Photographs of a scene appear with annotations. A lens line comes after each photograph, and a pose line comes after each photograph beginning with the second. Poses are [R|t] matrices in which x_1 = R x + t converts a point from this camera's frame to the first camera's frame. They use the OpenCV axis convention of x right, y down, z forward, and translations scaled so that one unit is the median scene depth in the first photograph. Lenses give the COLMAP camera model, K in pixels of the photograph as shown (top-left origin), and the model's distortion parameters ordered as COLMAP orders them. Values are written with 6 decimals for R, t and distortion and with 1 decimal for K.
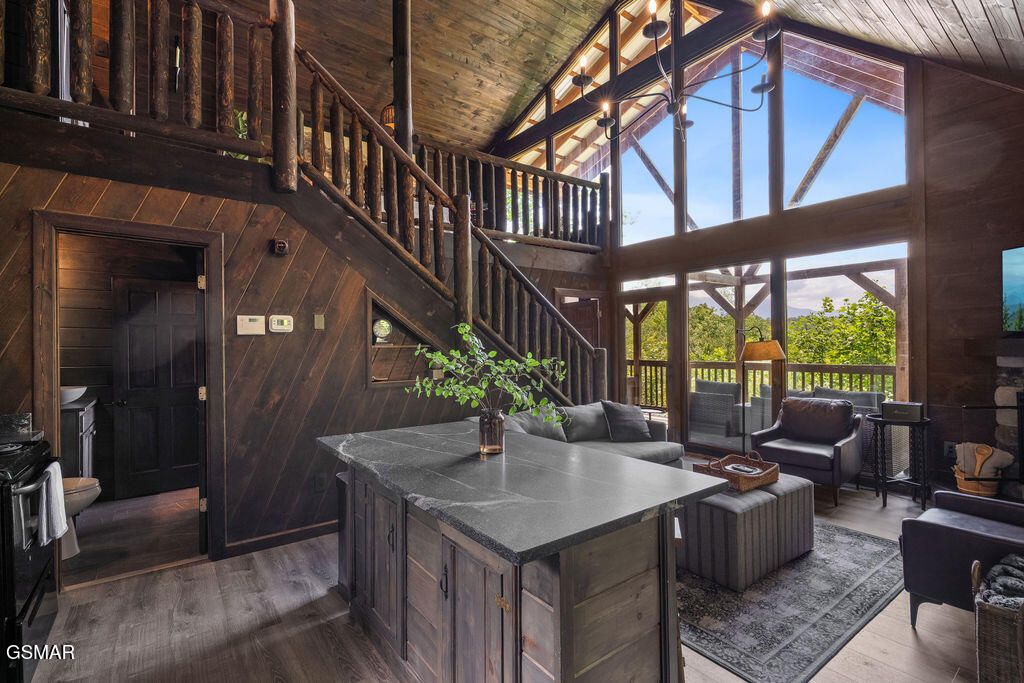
lens RADIAL K [[464.0, 0, 510.2], [0, 464.0, 342.3], [0, 0, 1]] dist [-0.000830, -0.000245]
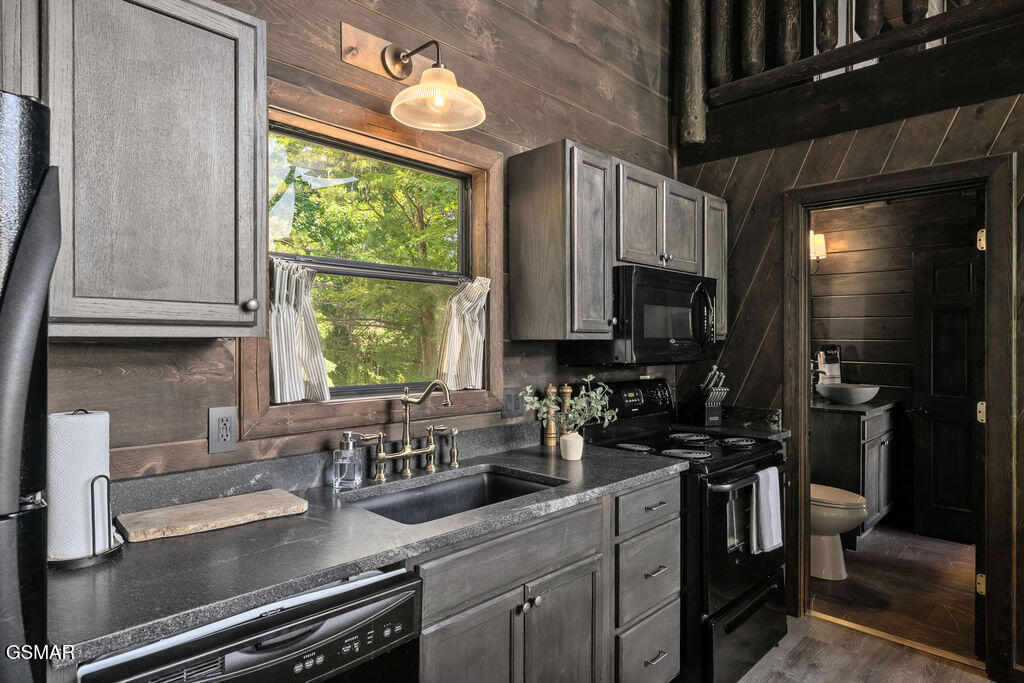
lens RADIAL K [[588.0, 0, 510.8], [0, 588.0, 345.3], [0, 0, 1]] dist [0.003317, 0.000986]
pose [[0.150465, 0.014492, -0.988509, 0.051431], [0.004799, 0.999870, 0.015389, 0.001598], [0.988604, -0.007059, 0.150376, 0.240610]]
